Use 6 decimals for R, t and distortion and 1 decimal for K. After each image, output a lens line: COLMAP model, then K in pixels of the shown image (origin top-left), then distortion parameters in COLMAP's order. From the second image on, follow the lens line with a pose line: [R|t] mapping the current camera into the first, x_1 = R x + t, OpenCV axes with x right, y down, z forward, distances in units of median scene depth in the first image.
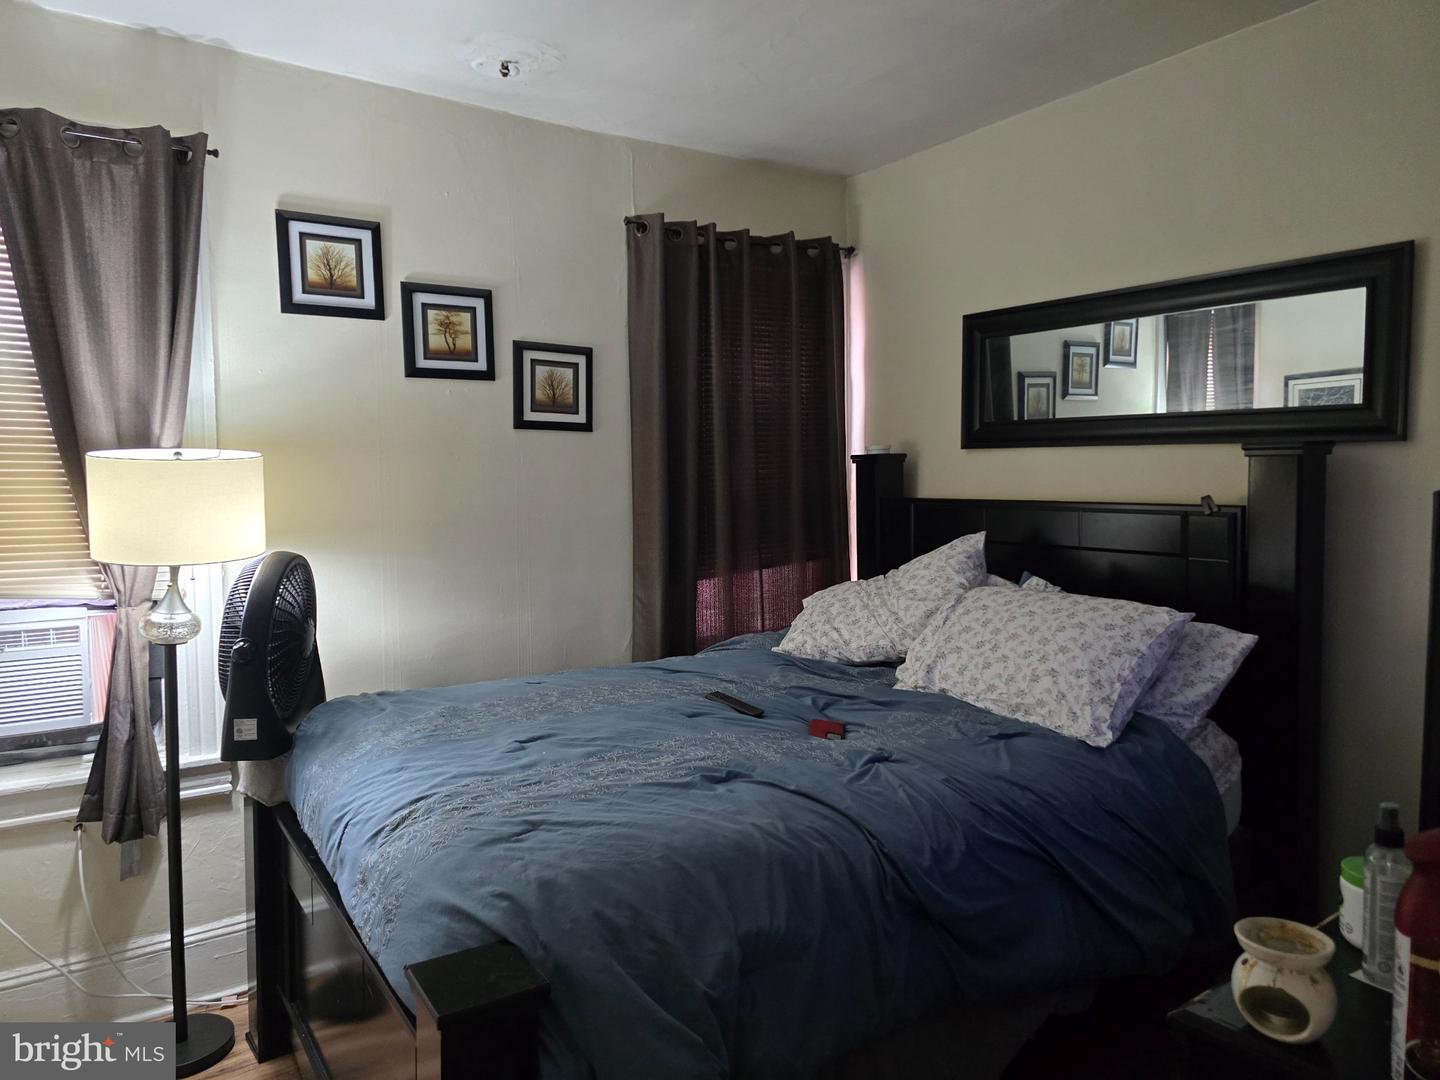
lens RADIAL K [[958.3, 0, 721.9], [0, 958.3, 534.5], [0, 0, 1]] dist [0.050156, -0.038997]
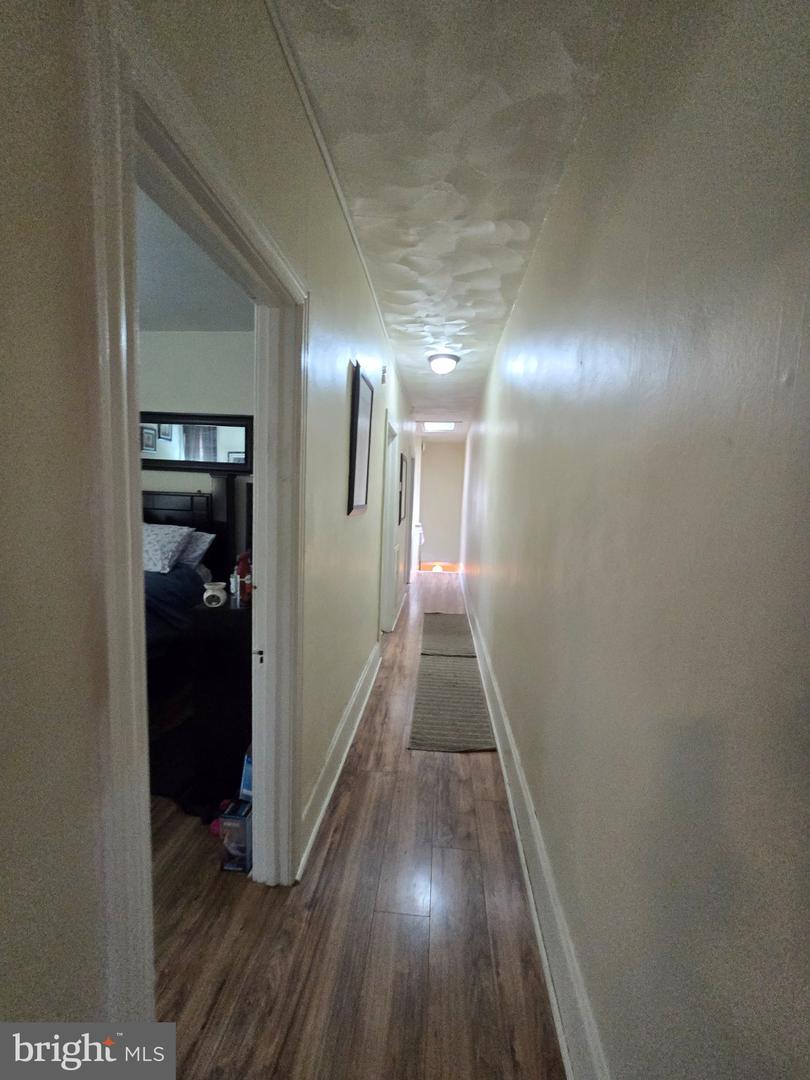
lens RADIAL K [[448.1, 0, 402.4], [0, 448.1, 539.0], [0, 0, 1]] dist [-0.004277, 0.001152]
pose [[0.637137, -0.039739, 0.769725, -0.159366], [0.006272, 0.998904, 0.046379, 0.049414], [-0.770725, -0.024722, 0.636688, -0.347255]]
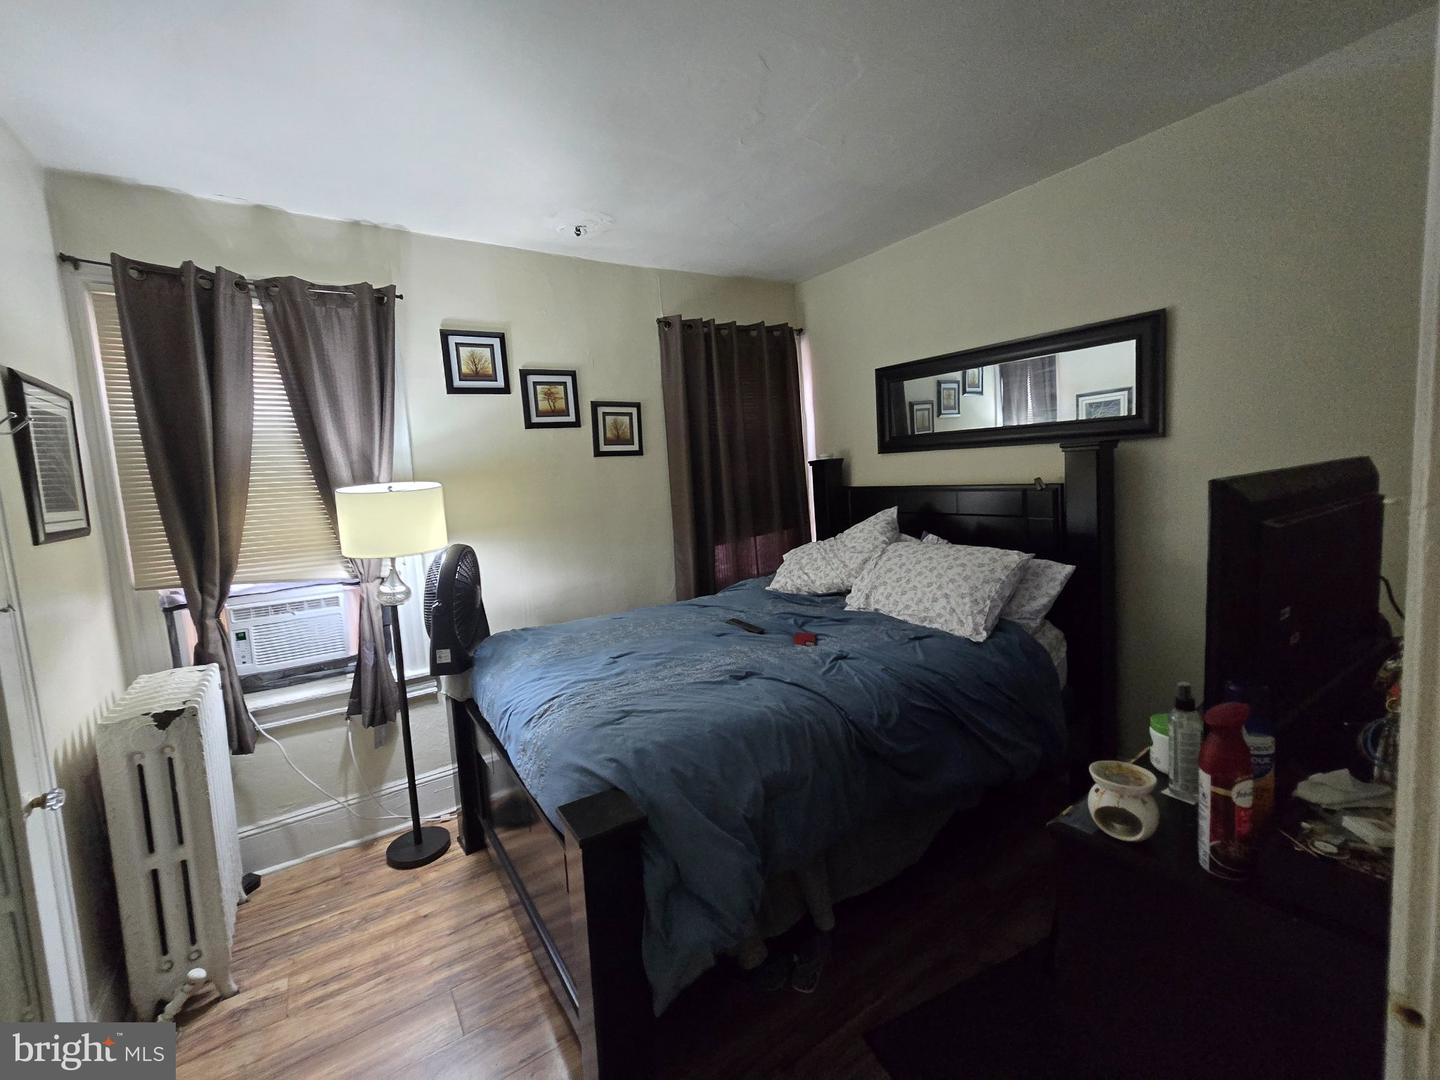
lens RADIAL K [[597.4, 0, 711.9], [0, 597.4, 527.8], [0, 0, 1]] dist [-0.004277, 0.001152]
pose [[0.998386, -0.053708, -0.018479, -0.014514], [0.054247, 0.998077, 0.030008, -0.016371], [0.016832, -0.030962, 0.999379, 0.019345]]
